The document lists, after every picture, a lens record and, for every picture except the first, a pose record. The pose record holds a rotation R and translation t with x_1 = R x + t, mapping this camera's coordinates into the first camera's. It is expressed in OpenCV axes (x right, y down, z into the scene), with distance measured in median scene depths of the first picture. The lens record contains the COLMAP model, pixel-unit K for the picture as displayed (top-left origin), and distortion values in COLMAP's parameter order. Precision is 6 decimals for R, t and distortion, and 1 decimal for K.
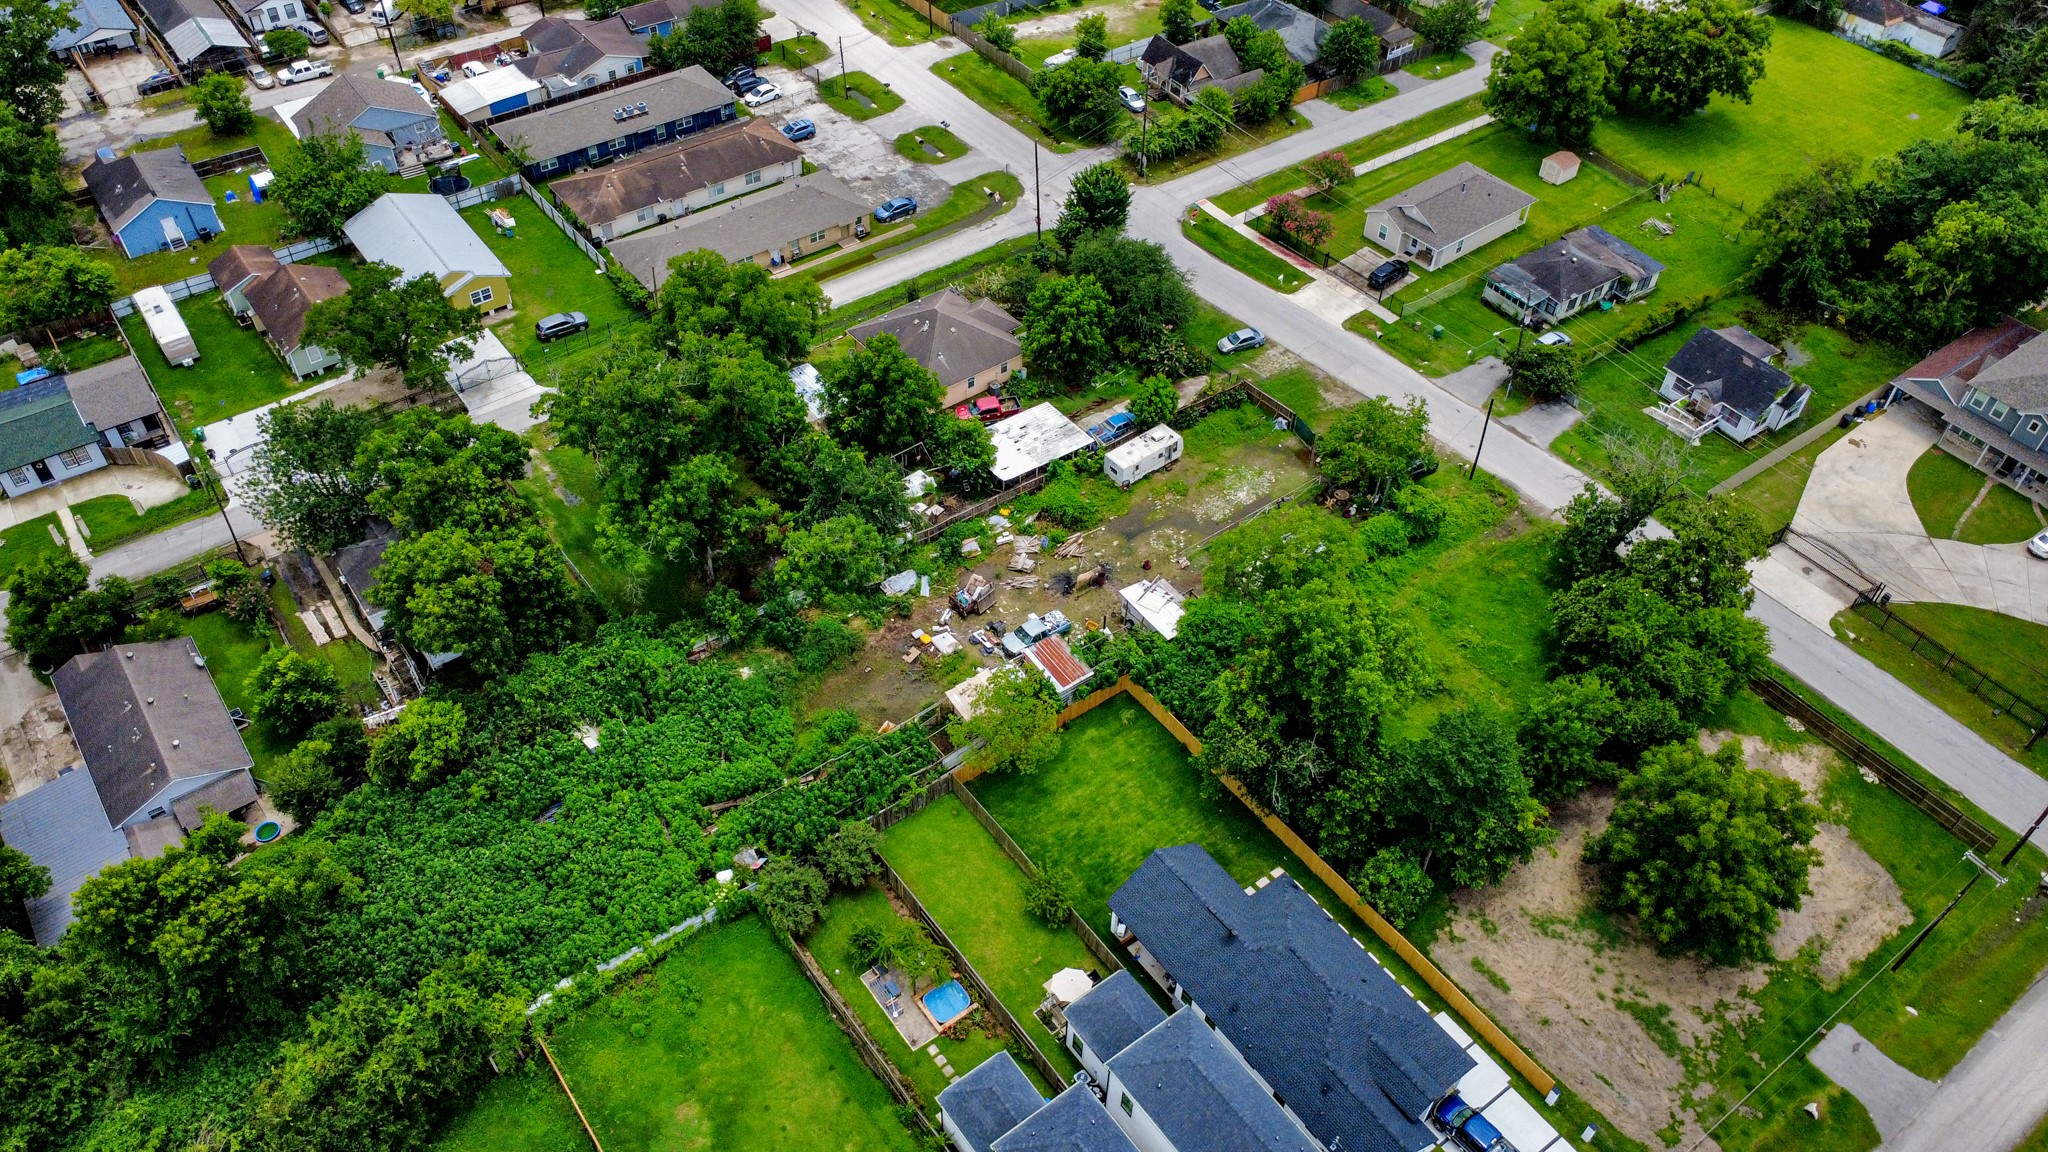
lens RADIAL K [[1491.3, 0, 1025.1], [0, 1491.3, 577.5], [0, 0, 1]] dist [0.002759, -0.003123]
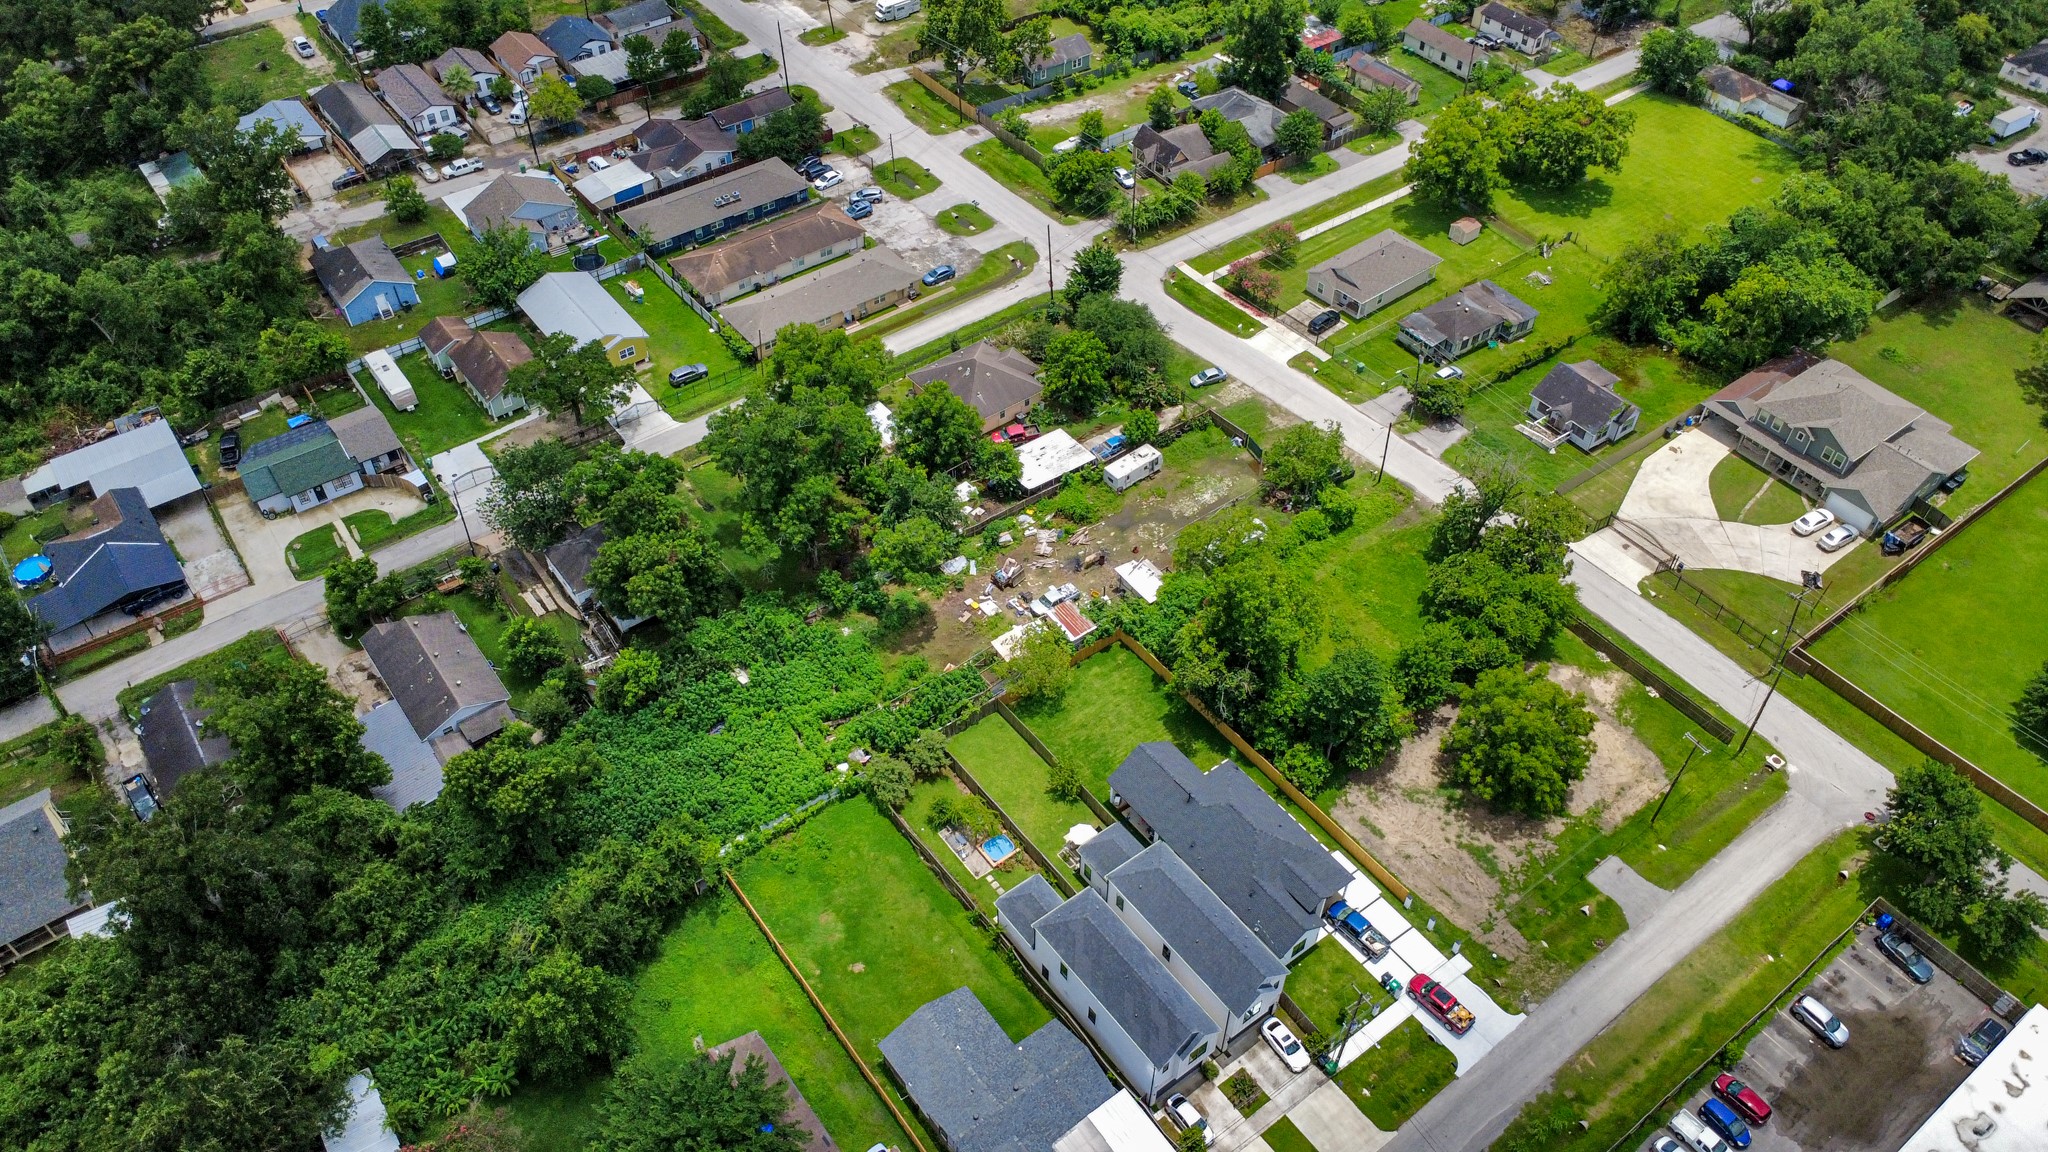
lens RADIAL K [[1491.3, 0, 1025.1], [0, 1491.3, 577.5], [0, 0, 1]] dist [0.002759, -0.003123]
pose [[0.999845, -0.014823, -0.009537, -0.005368], [0.014861, 0.999882, 0.003928, 0.008563], [0.009477, -0.004069, 0.999947, -0.306510]]
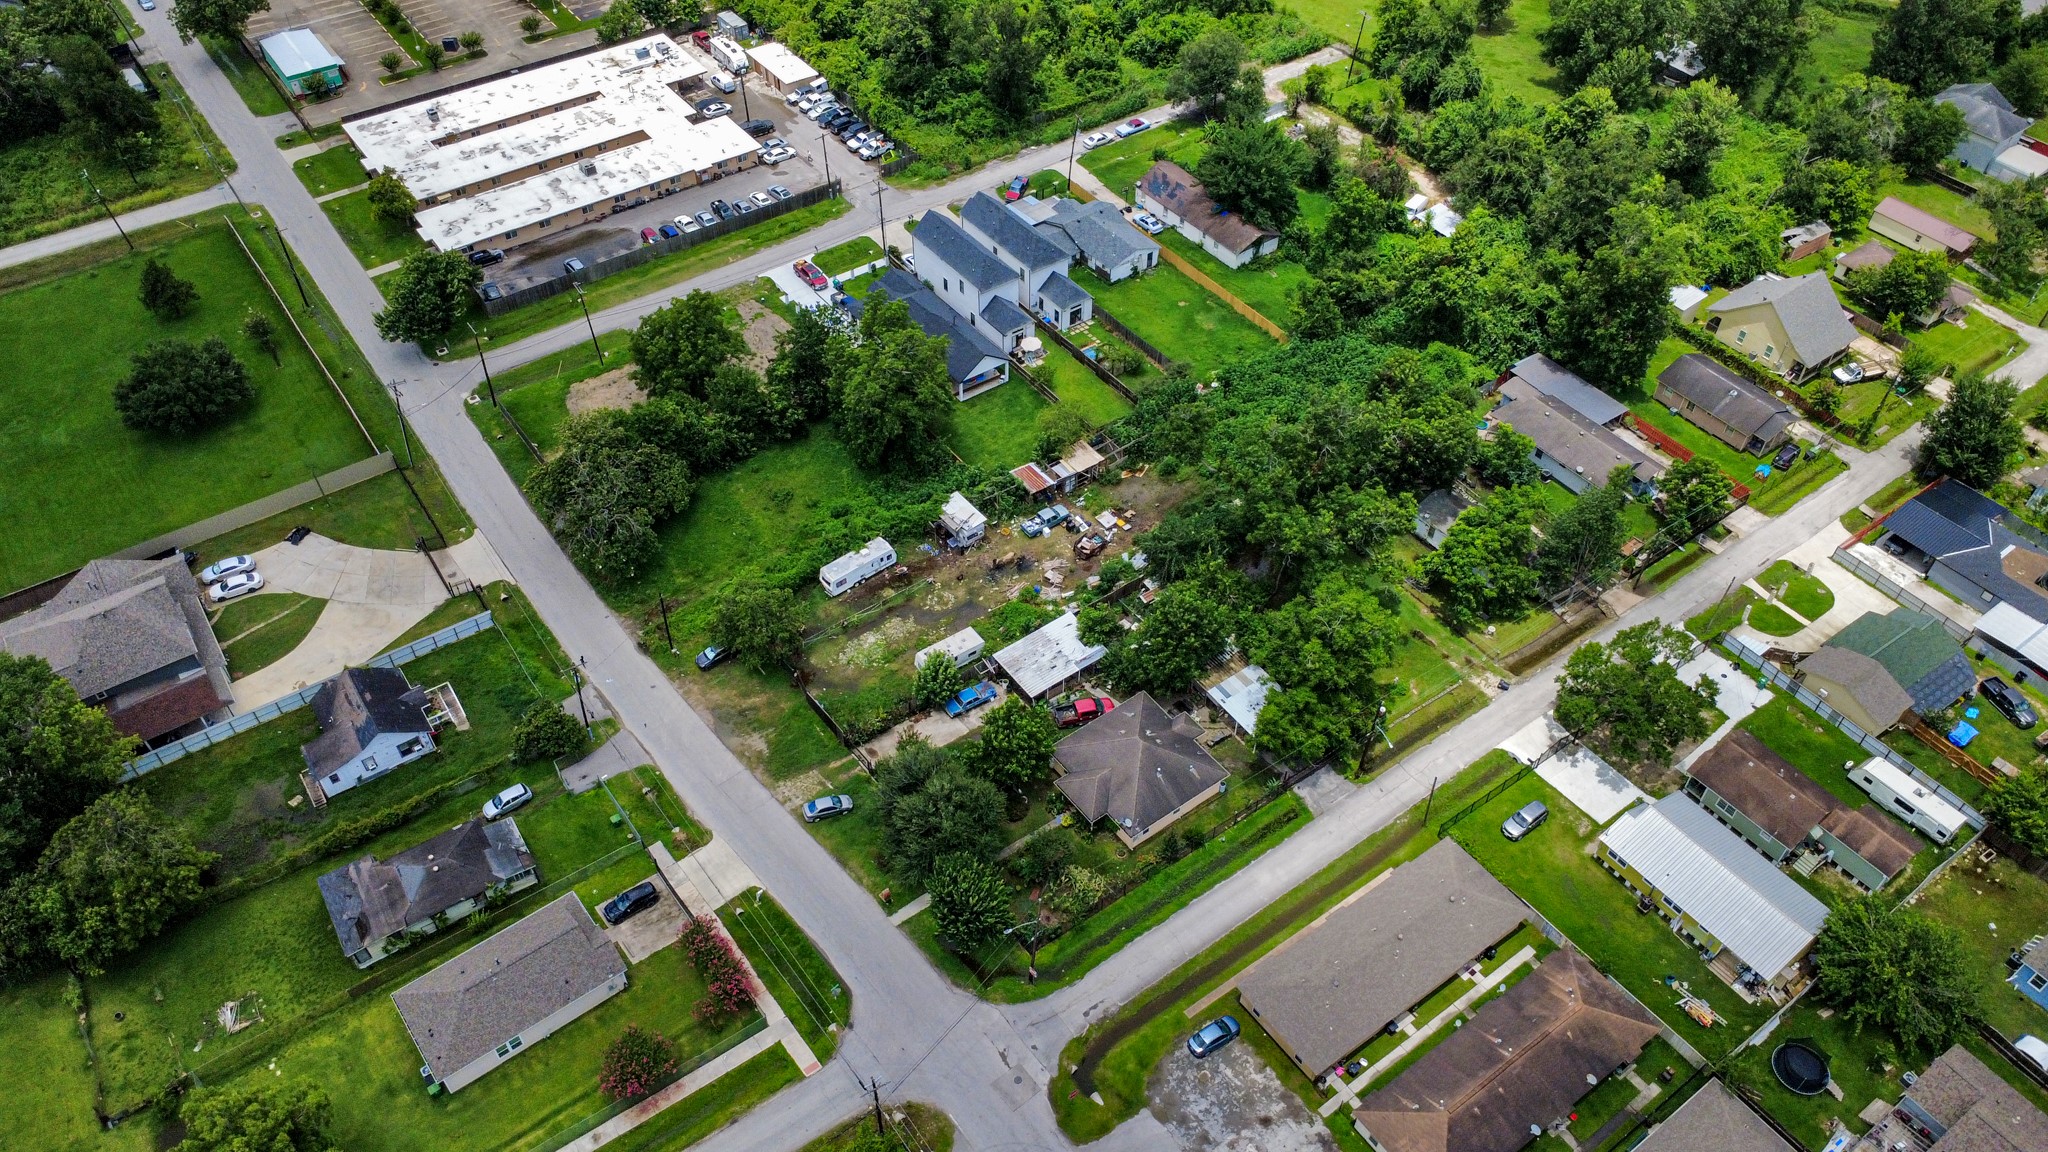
lens RADIAL K [[1491.3, 0, 1025.1], [0, 1491.3, 577.5], [0, 0, 1]] dist [0.002759, -0.003123]
pose [[-0.999408, -0.033455, -0.008064, 0.029276], [-0.007659, -0.012208, 0.999896, -1.139155], [-0.033550, 0.999366, 0.011944, 0.840914]]
